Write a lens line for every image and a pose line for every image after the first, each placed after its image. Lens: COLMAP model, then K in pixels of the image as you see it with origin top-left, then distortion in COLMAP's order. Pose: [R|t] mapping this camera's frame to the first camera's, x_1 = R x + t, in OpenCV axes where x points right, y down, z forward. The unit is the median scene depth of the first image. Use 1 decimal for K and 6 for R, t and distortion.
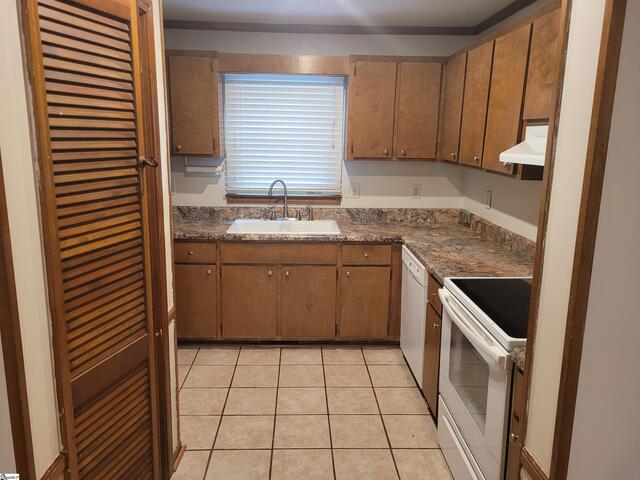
lens RADIAL K [[481.6, 0, 318.1], [0, 481.6, 227.0], [0, 0, 1]] dist [0.024448, -0.005935]
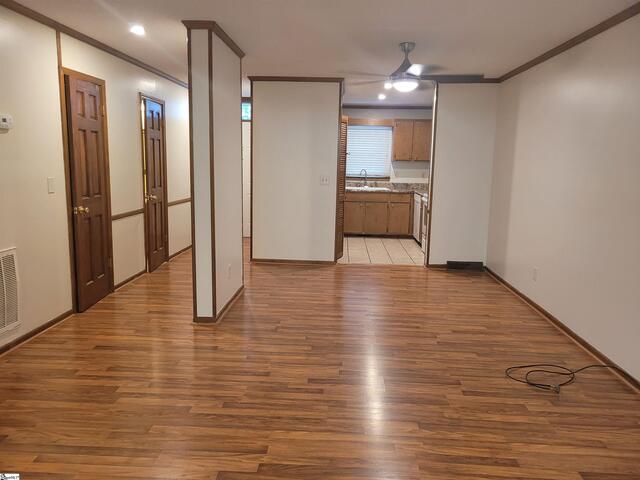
lens RADIAL K [[481.6, 0, 318.1], [0, 481.6, 227.0], [0, 0, 1]] dist [0.024448, -0.005935]
pose [[0.996121, 0.017017, -0.086336, -0.098745], [-0.020976, 0.998760, -0.045153, 0.309354], [0.085460, 0.046789, 0.995242, -1.427404]]
